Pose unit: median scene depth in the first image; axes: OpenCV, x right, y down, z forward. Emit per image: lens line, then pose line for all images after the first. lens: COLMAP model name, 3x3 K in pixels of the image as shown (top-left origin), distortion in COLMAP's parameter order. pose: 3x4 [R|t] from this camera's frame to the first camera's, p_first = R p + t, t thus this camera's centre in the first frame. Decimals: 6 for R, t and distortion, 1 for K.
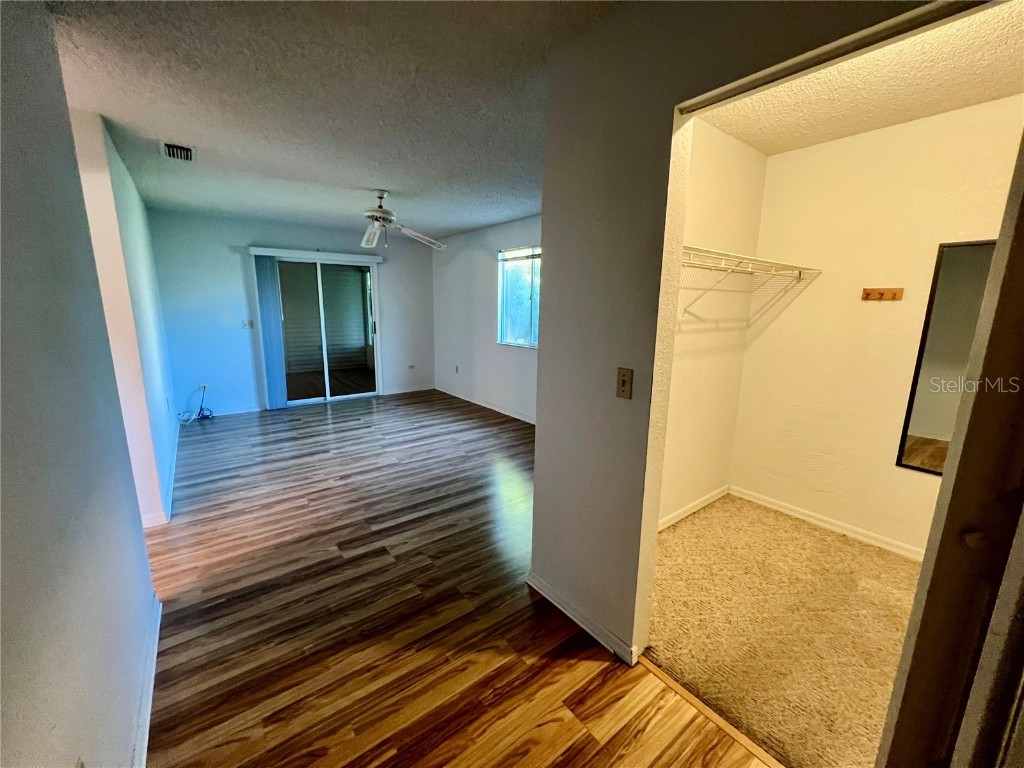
lens RADIAL K [[409.3, 0, 510.5], [0, 409.3, 386.1], [0, 0, 1]] dist [-0.002745, 0.000426]
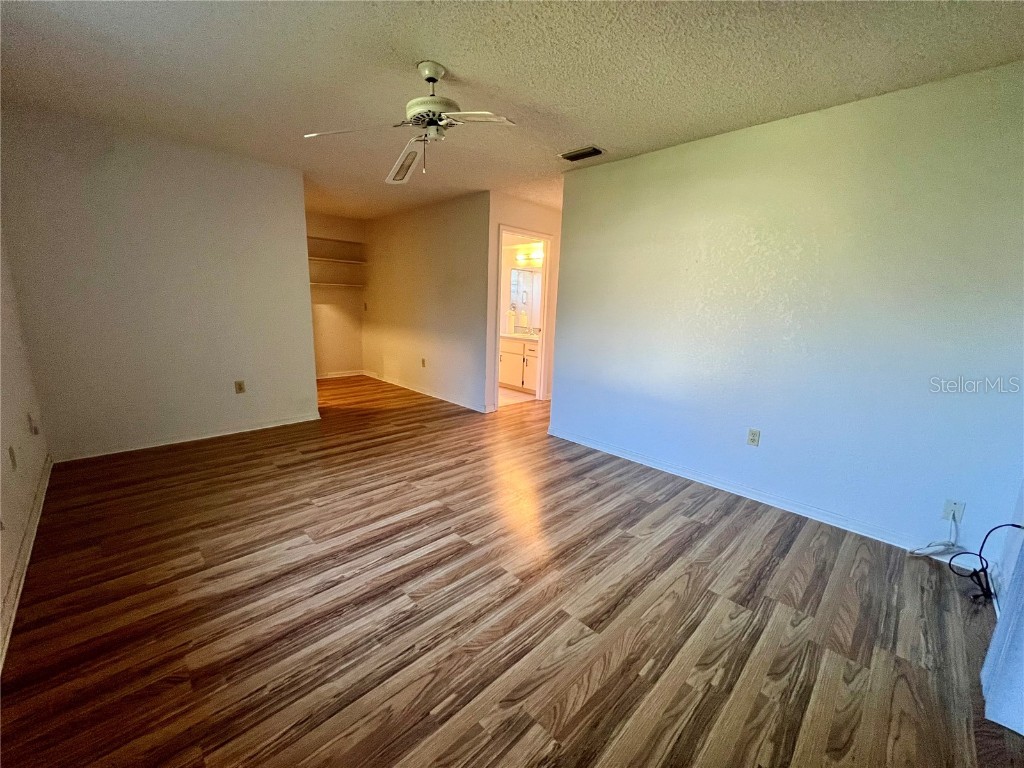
lens RADIAL K [[409.3, 0, 510.5], [0, 409.3, 386.1], [0, 0, 1]] dist [-0.002745, 0.000426]
pose [[-0.991178, -0.012885, -0.131909, -0.384309], [-0.062761, 0.922231, 0.381510, -0.313788], [0.116735, 0.386423, -0.914904, 1.793764]]
